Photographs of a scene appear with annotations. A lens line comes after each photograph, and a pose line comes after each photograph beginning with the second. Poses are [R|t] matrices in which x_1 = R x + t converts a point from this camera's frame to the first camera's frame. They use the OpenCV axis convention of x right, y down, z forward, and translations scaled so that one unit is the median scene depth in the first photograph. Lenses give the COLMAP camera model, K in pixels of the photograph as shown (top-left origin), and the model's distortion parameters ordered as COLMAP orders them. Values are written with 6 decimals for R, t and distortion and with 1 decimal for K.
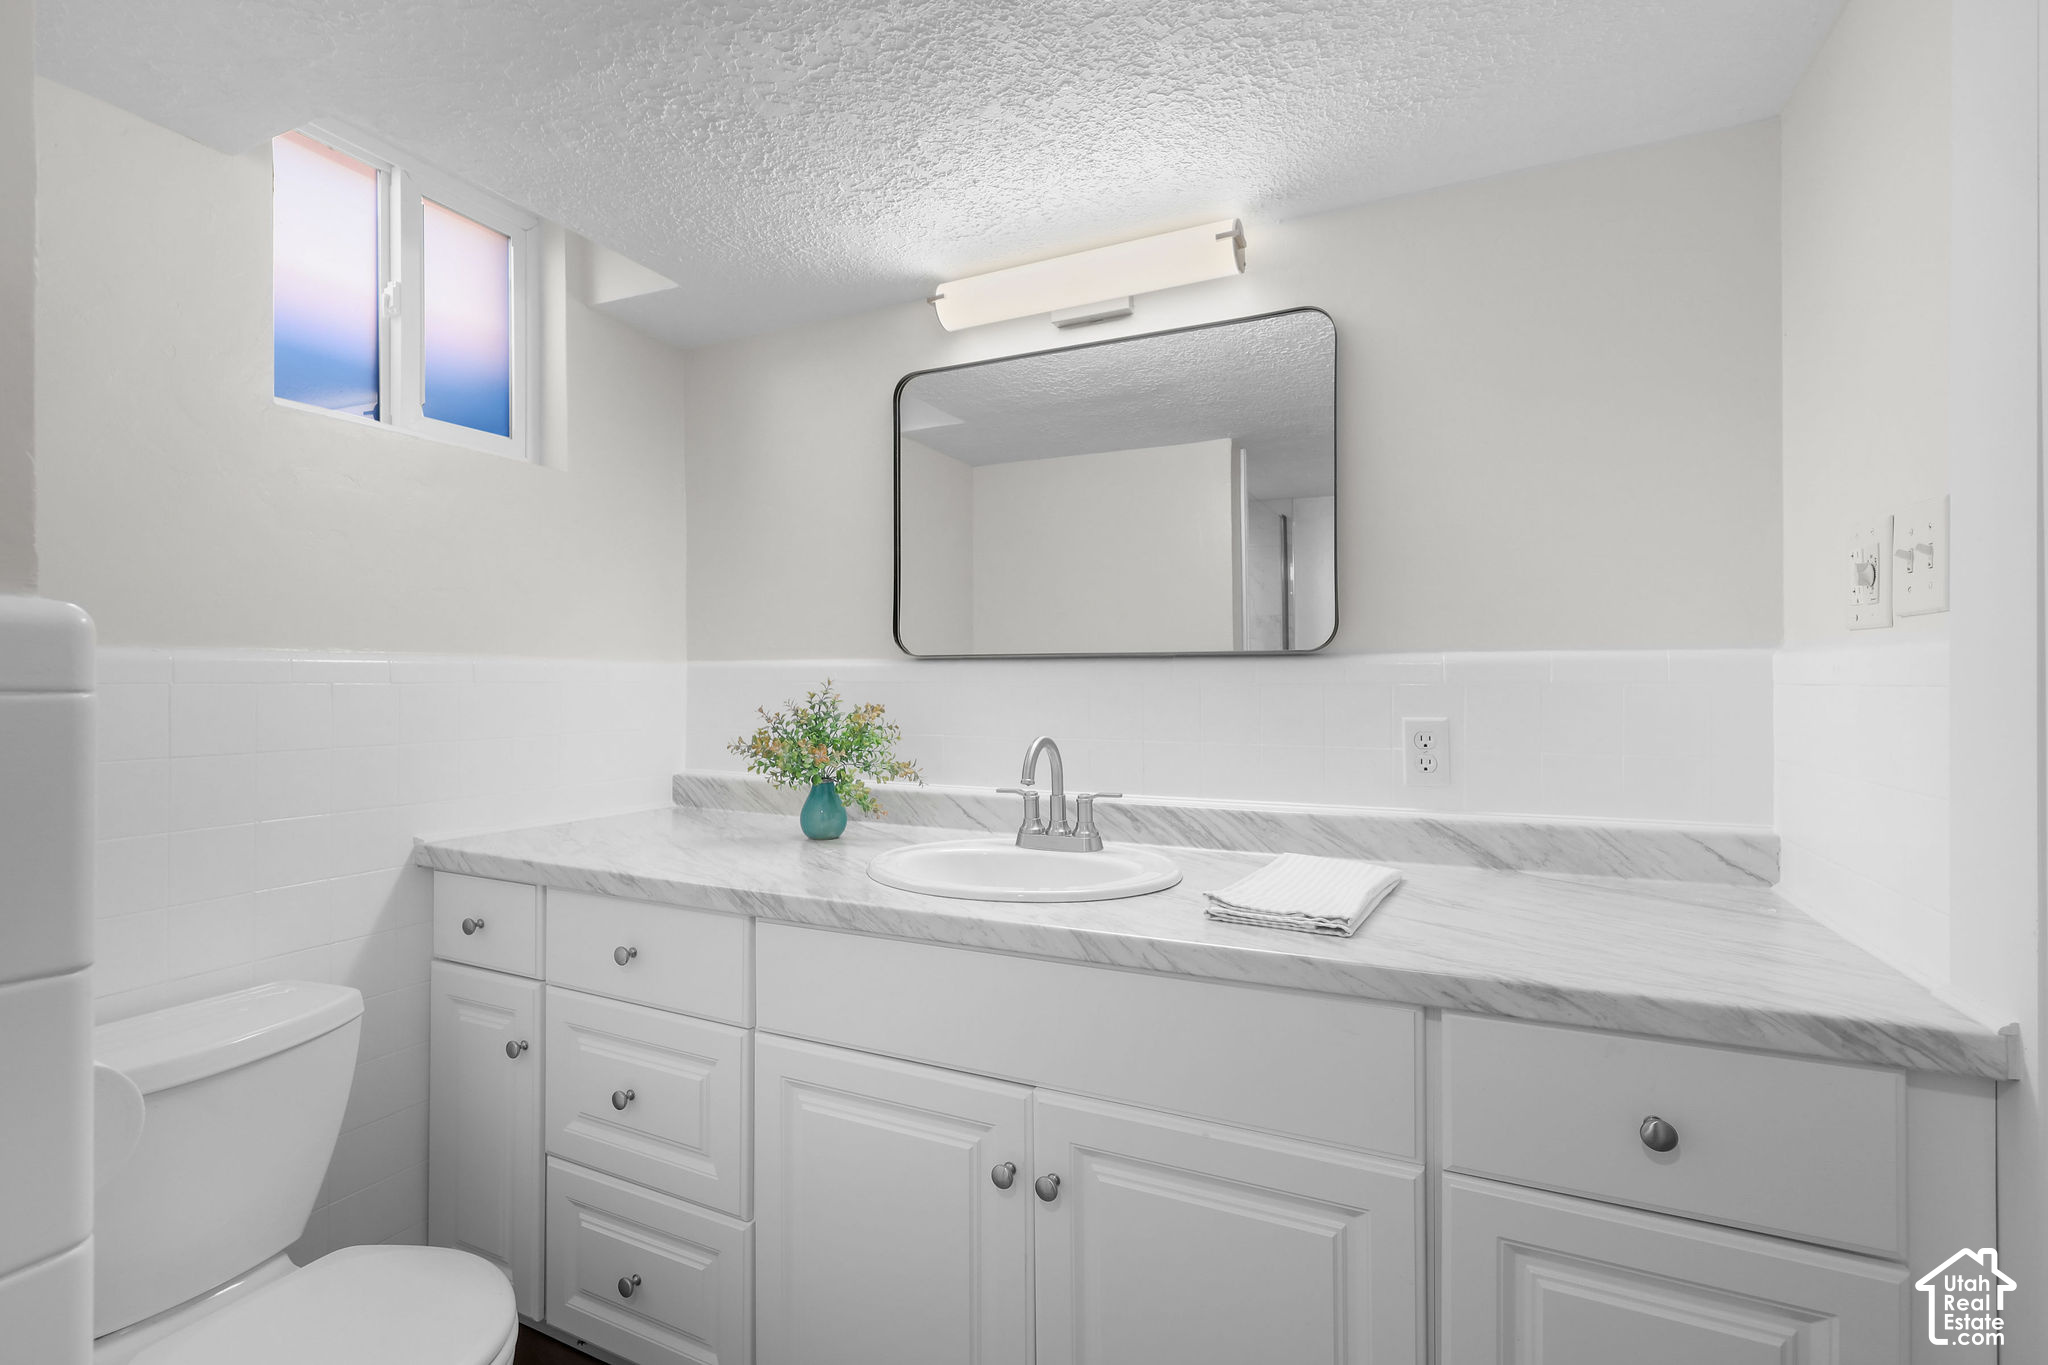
lens RADIAL K [[919.5, 0, 1021.5], [0, 919.5, 685.6], [0, 0, 1]] dist [0.002926, -0.000643]
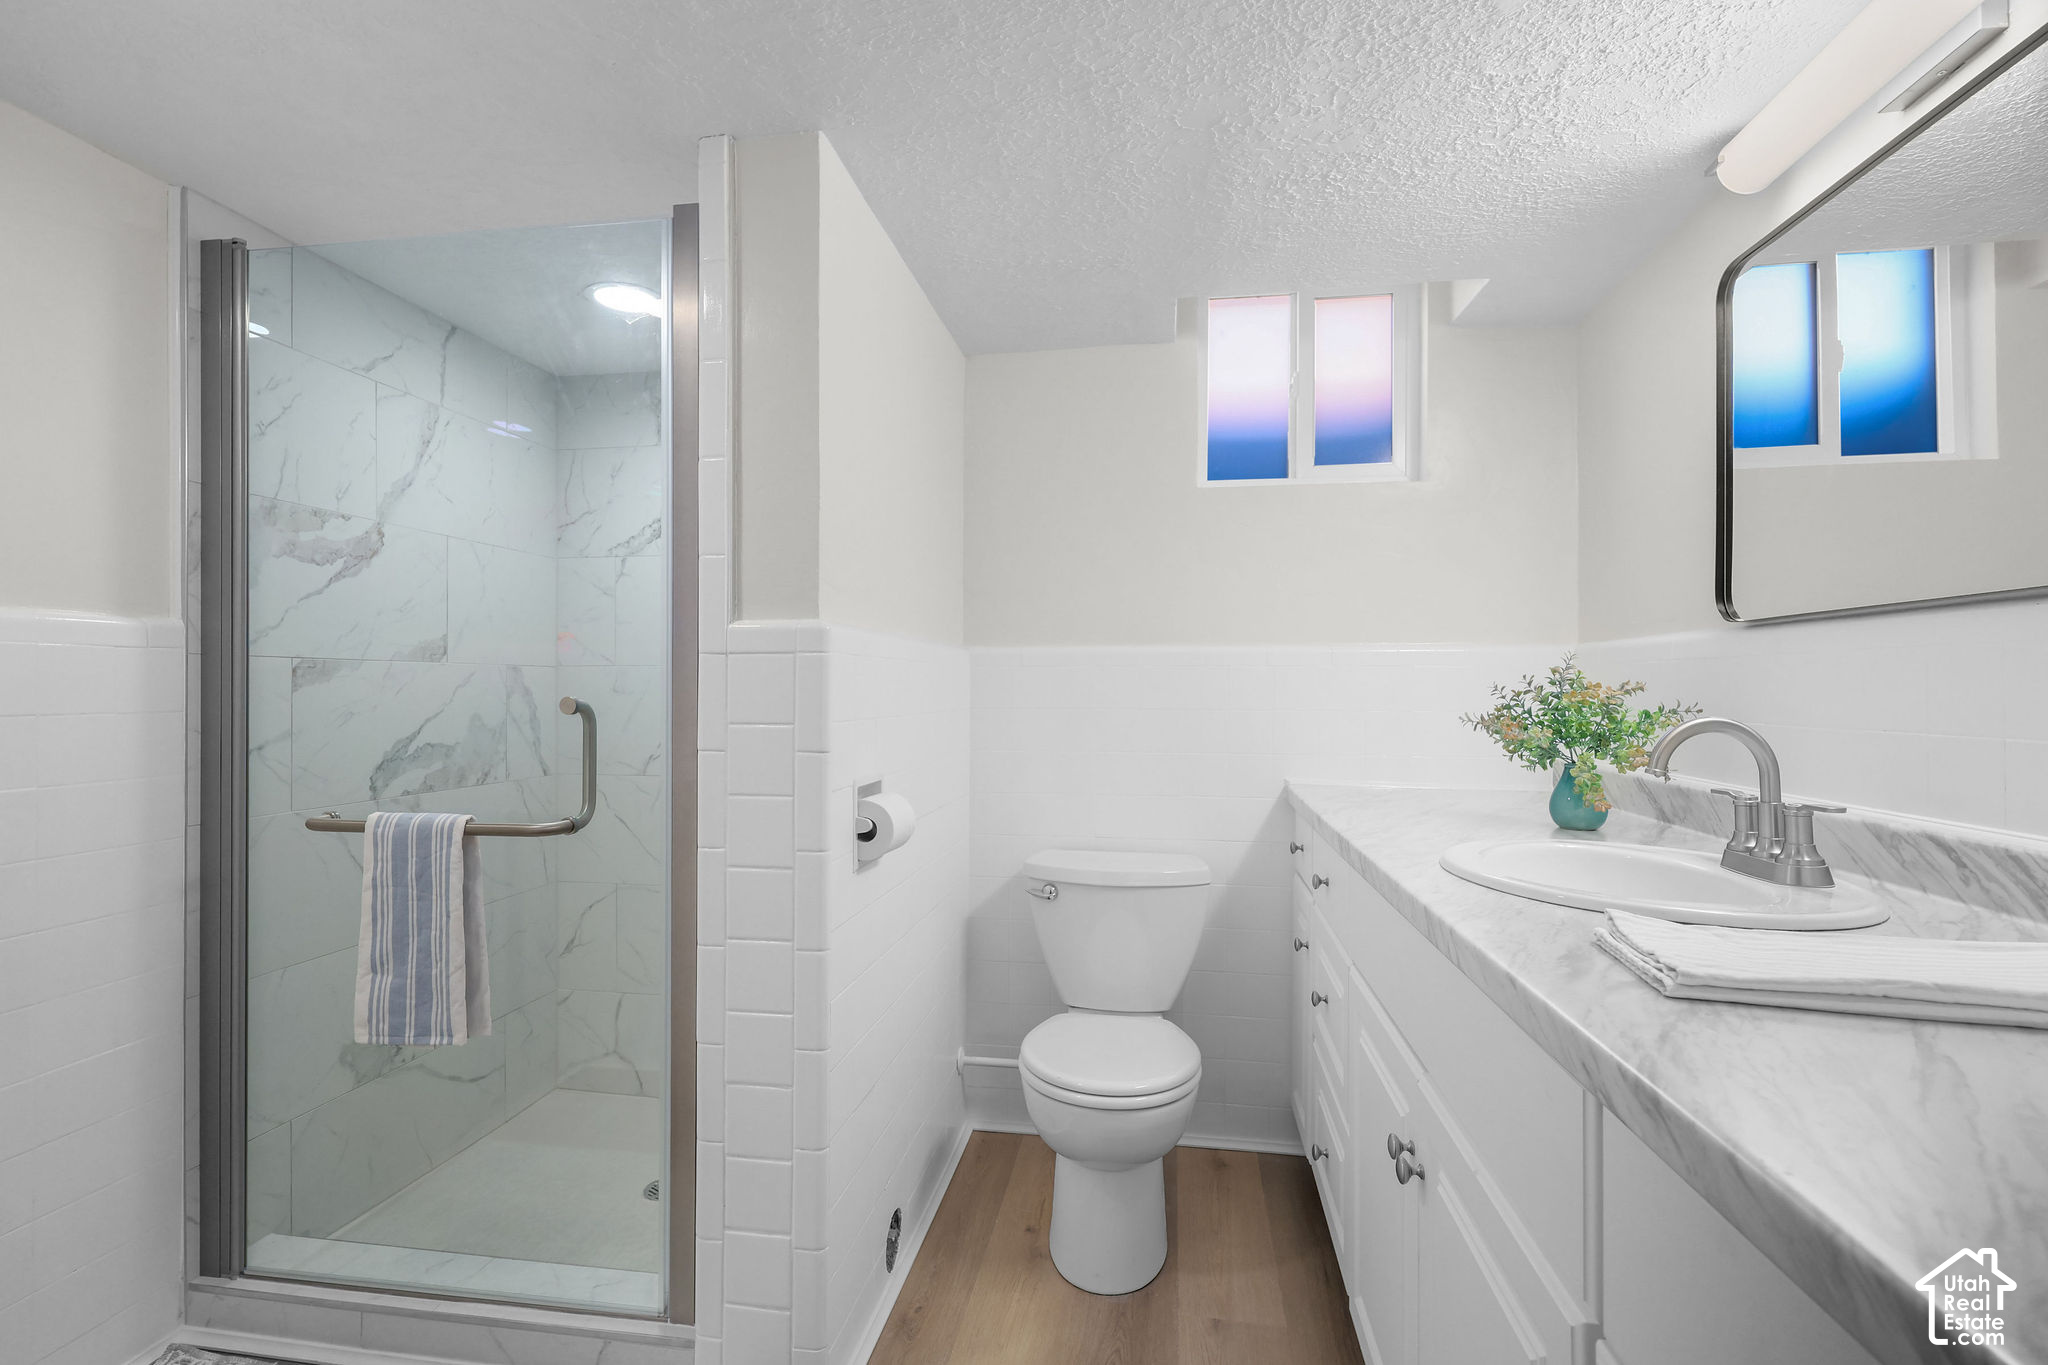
lens RADIAL K [[919.5, 0, 1023.1], [0, 919.5, 681.2], [0, 0, 1]] dist [0.002926, -0.000643]
pose [[0.309666, -0.005385, -0.950830, 0.515401], [-0.006950, 0.999944, -0.007927, 0.032949], [0.950820, 0.009063, 0.309612, 0.213980]]
